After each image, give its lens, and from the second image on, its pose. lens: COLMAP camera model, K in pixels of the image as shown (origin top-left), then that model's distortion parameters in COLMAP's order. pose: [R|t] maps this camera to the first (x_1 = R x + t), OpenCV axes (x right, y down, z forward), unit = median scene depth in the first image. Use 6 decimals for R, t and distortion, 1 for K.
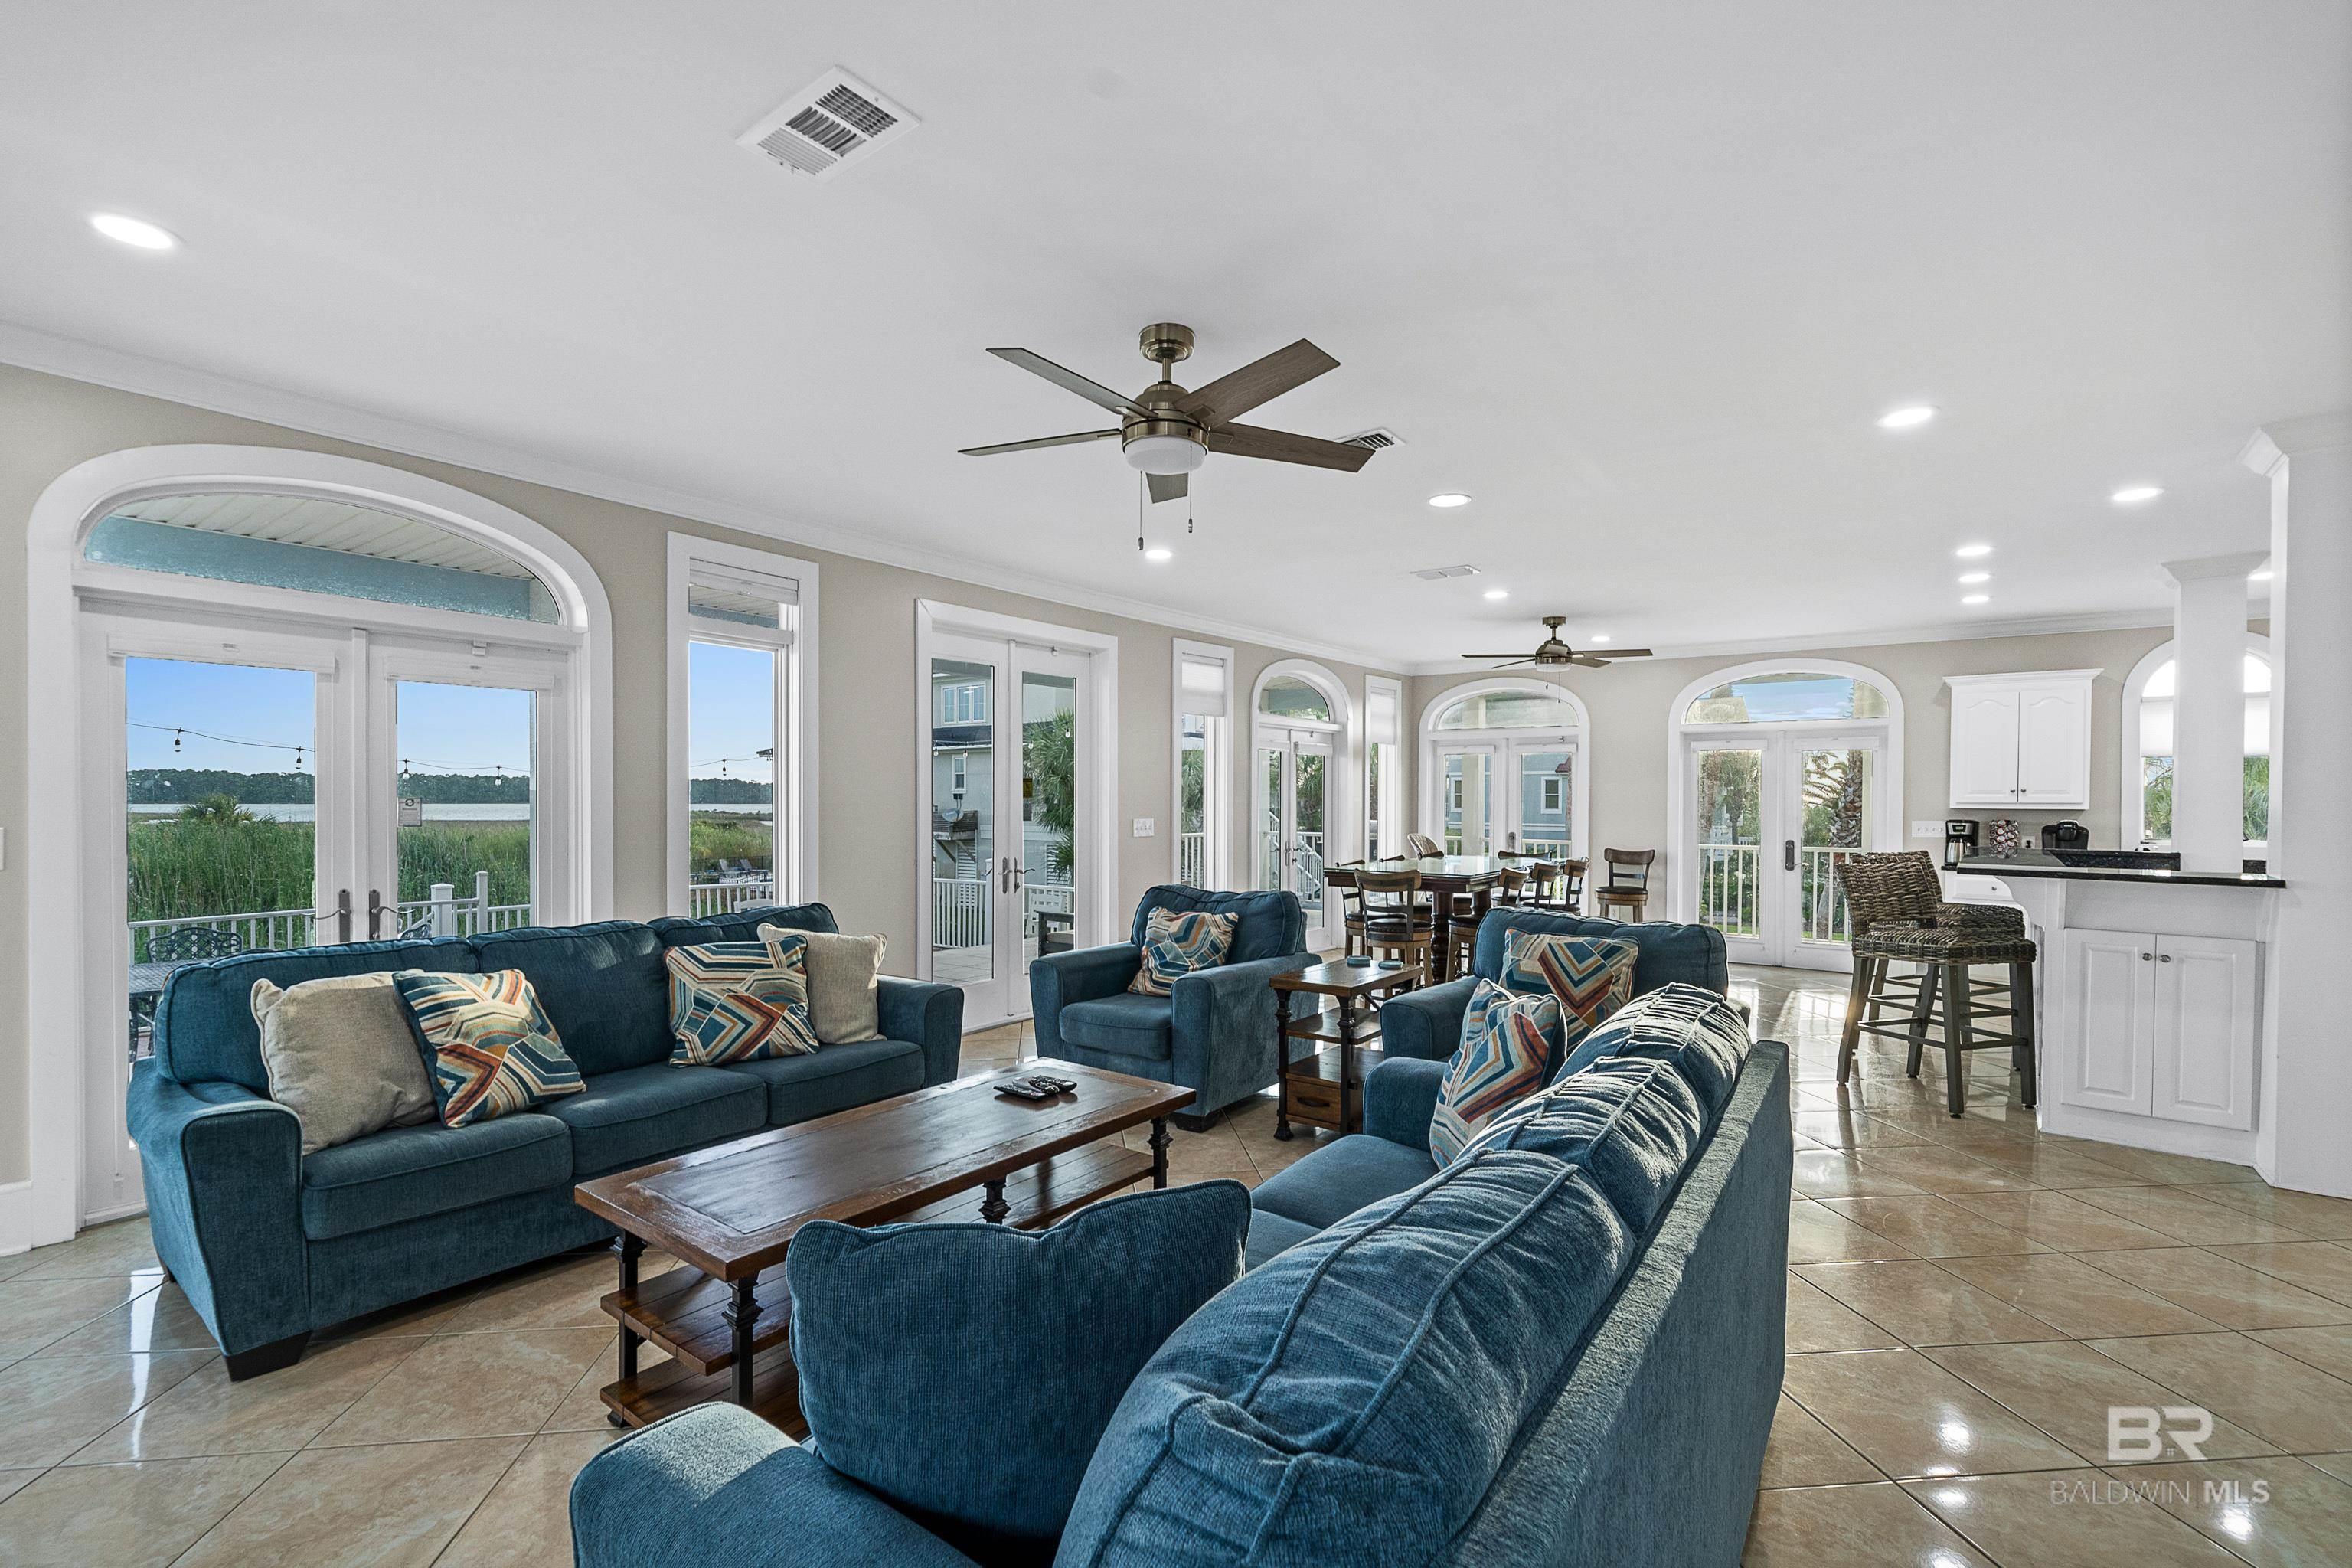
lens RADIAL K [[1037.9, 0, 1178.9], [0, 1037.9, 806.5], [0, 0, 1]] dist [0.027430, 0.001479]
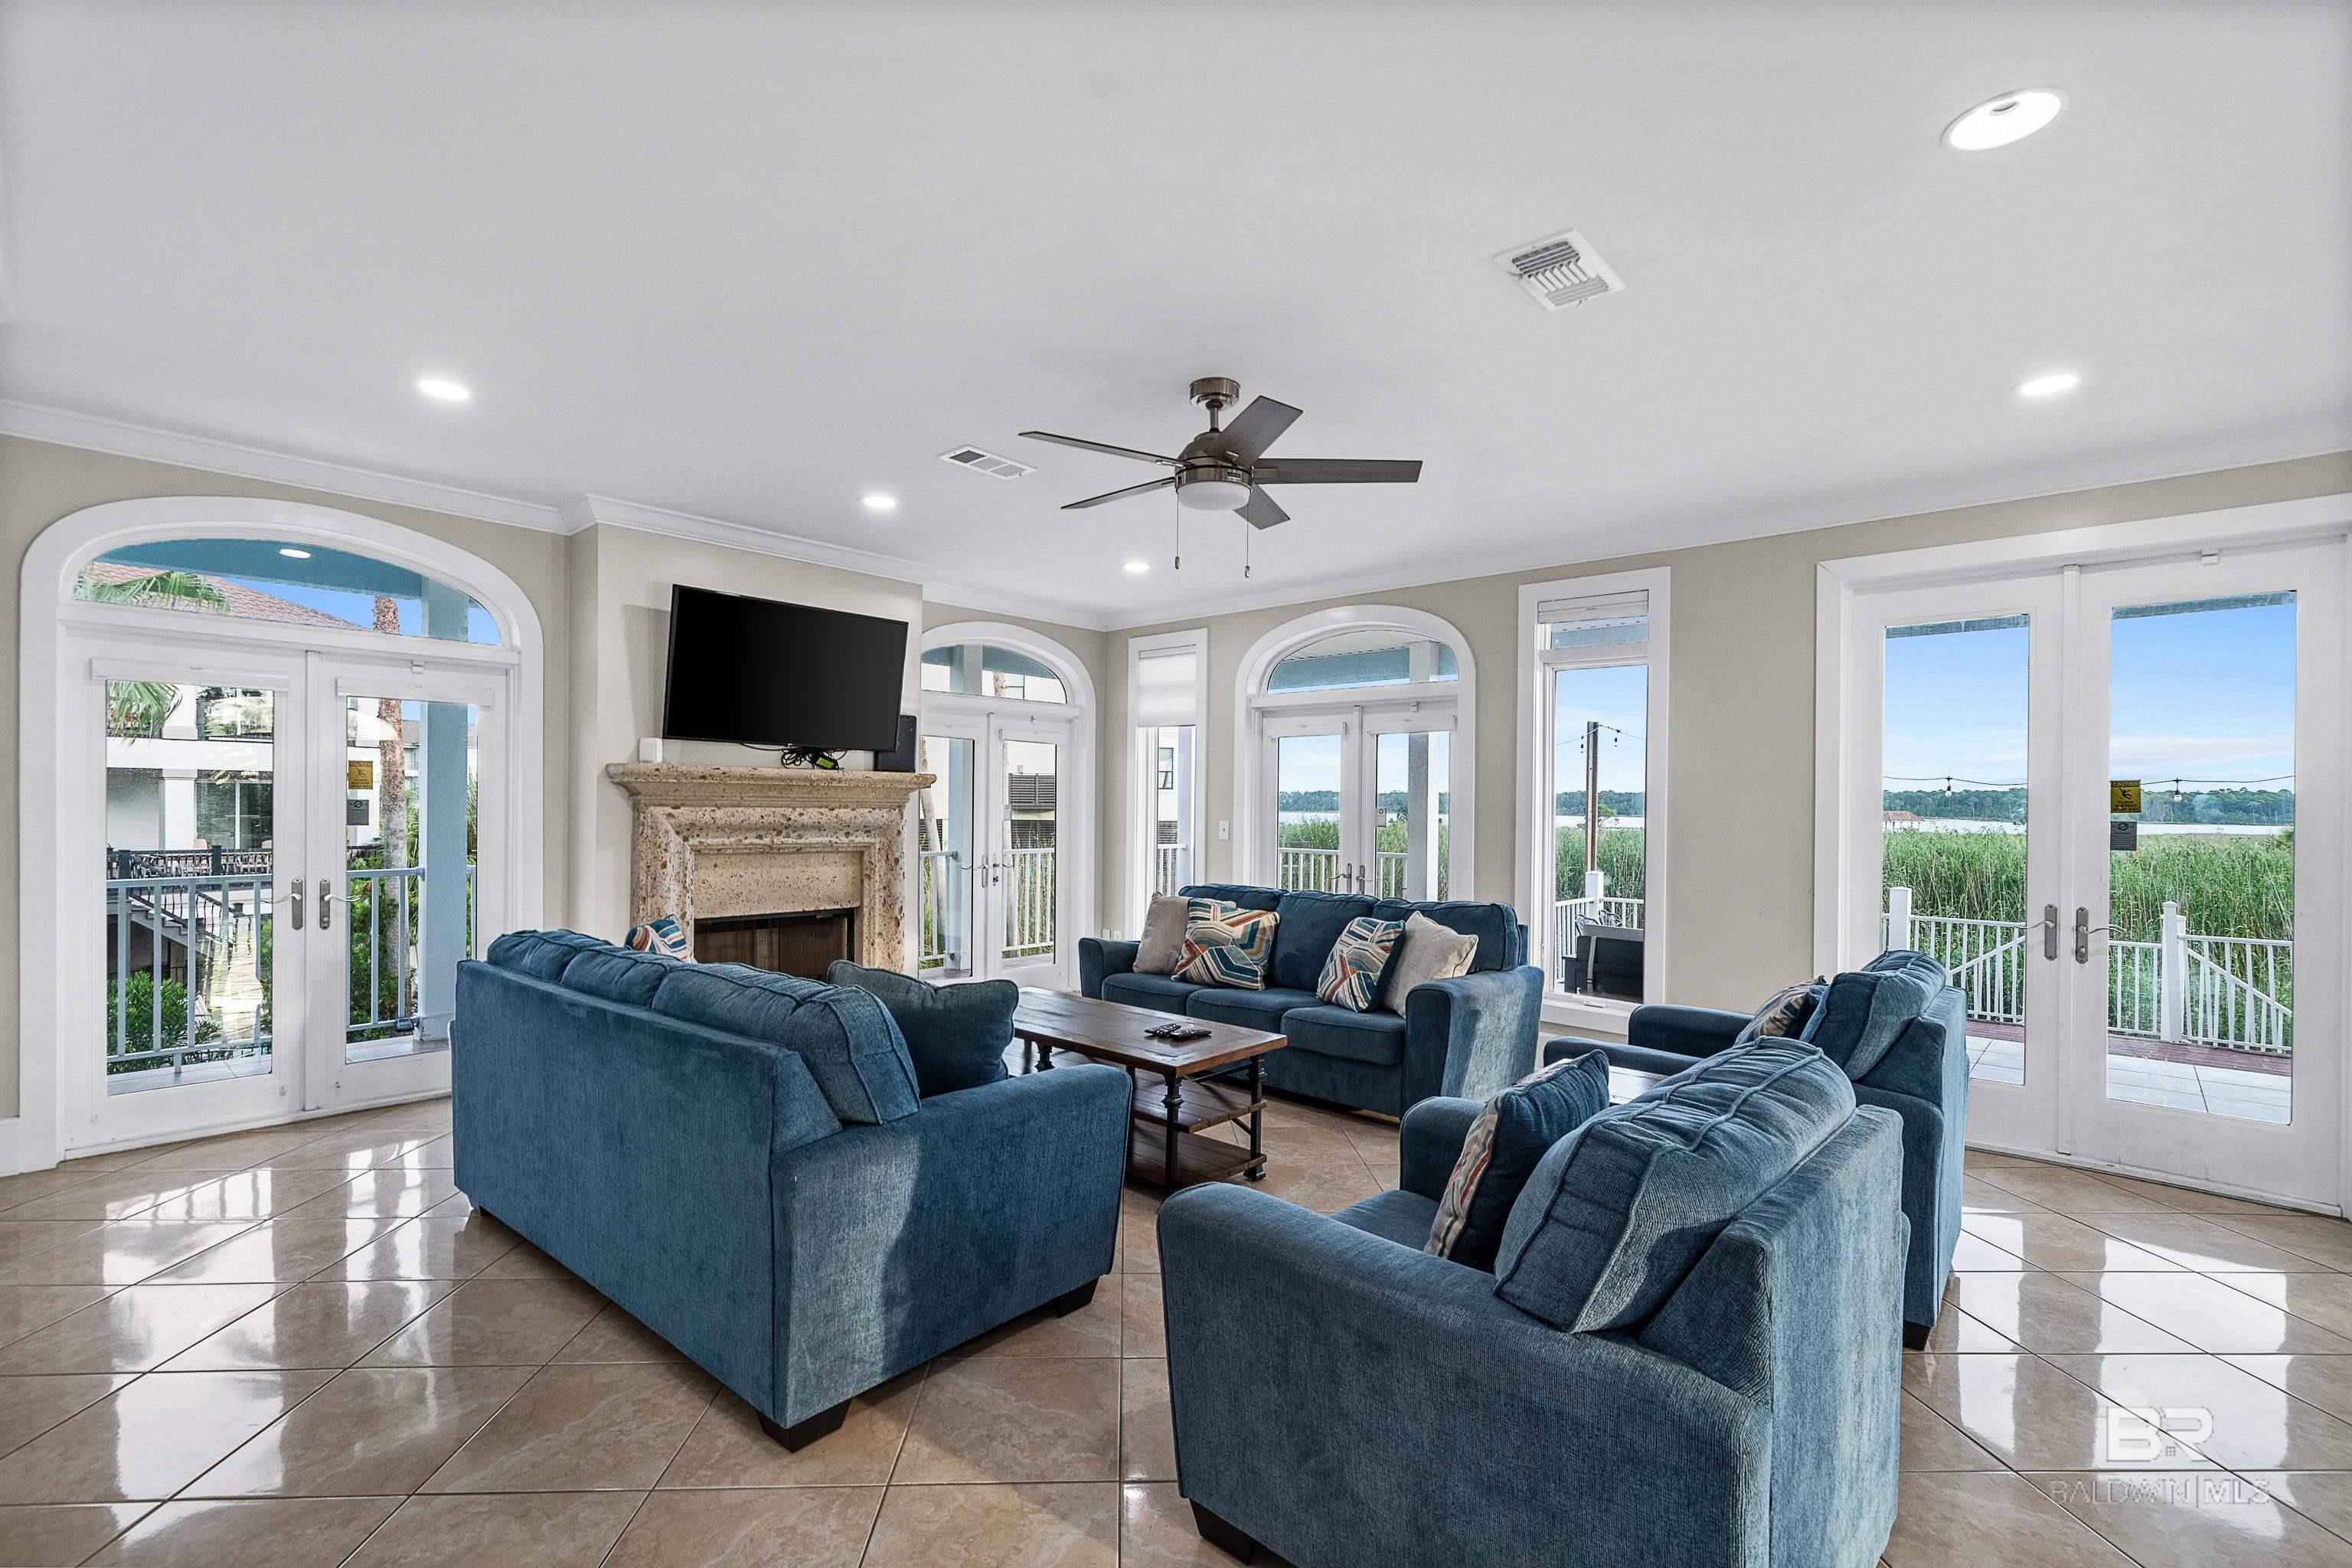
lens RADIAL K [[1037.9, 0, 1151.2], [0, 1037.9, 792.6], [0, 0, 1]] dist [0.027430, 0.001479]
pose [[-0.080413, -0.016575, -0.996624, 0.453534], [-0.015579, 0.999760, -0.015370, -0.001567], [0.996640, 0.014291, -0.080652, 0.423321]]
